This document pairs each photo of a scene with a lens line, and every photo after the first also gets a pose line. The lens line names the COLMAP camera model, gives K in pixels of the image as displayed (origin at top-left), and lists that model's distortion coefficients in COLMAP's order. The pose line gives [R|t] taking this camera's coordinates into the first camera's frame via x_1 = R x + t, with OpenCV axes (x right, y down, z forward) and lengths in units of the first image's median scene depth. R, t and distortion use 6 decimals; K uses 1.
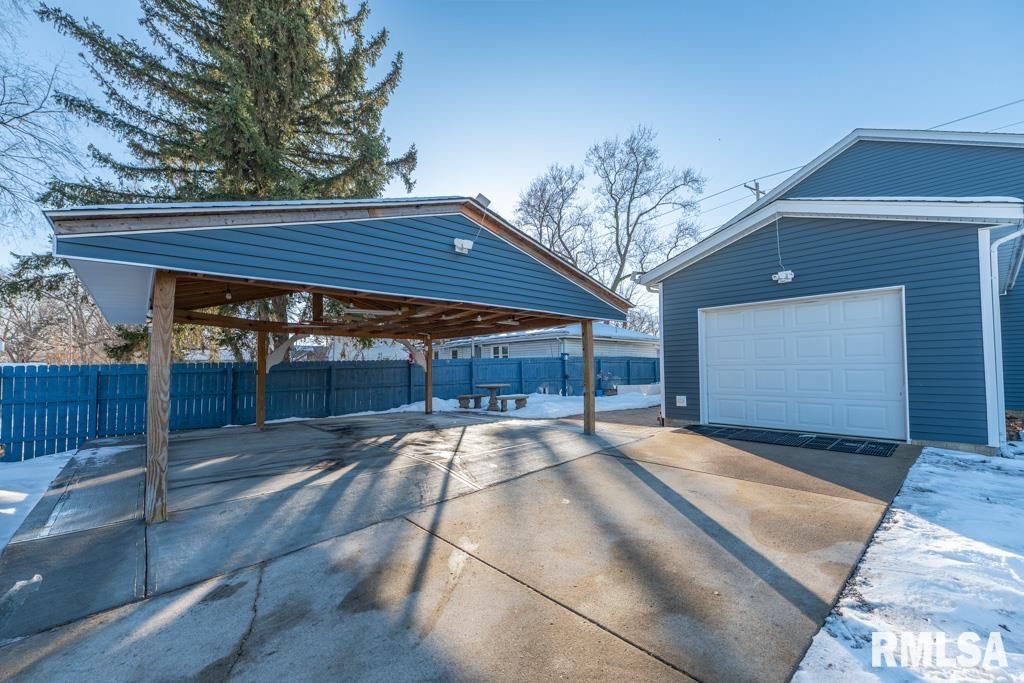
lens RADIAL K [[418.6, 0, 510.6], [0, 418.6, 353.8], [0, 0, 1]] dist [0.001753, -0.000006]
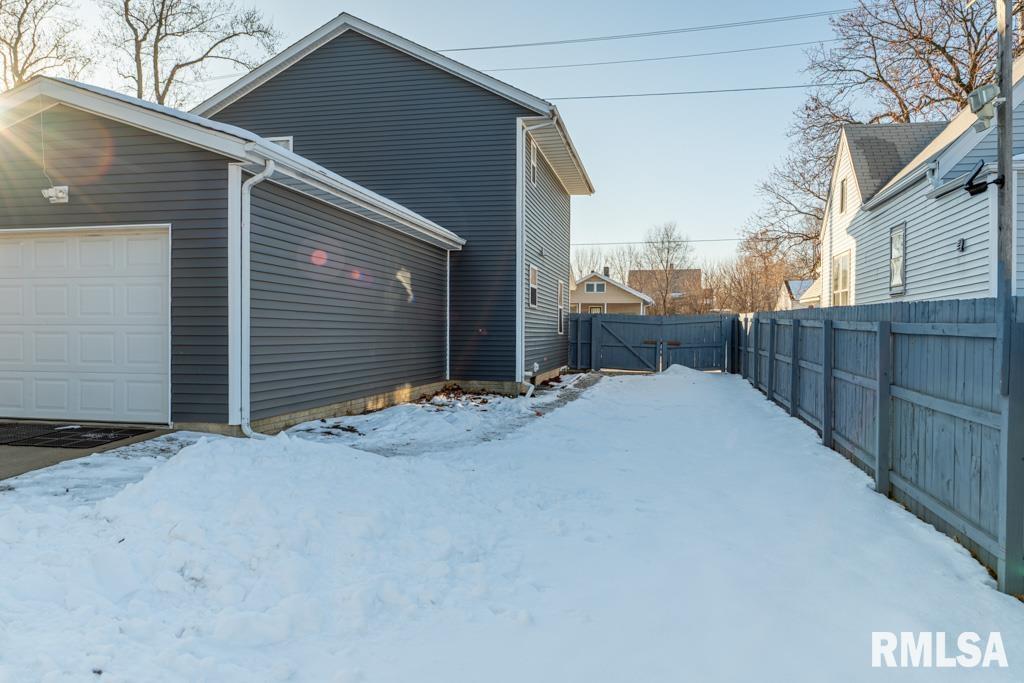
lens RADIAL K [[689.6, 0, 512.0], [0, 689.6, 341.5], [0, 0, 1]] dist [0.000698, 0.000651]
pose [[0.800516, 0.003103, 0.599304, 0.681754], [-0.032492, 0.998741, 0.038230, -0.016511], [-0.598431, -0.050077, 0.799608, -0.396556]]
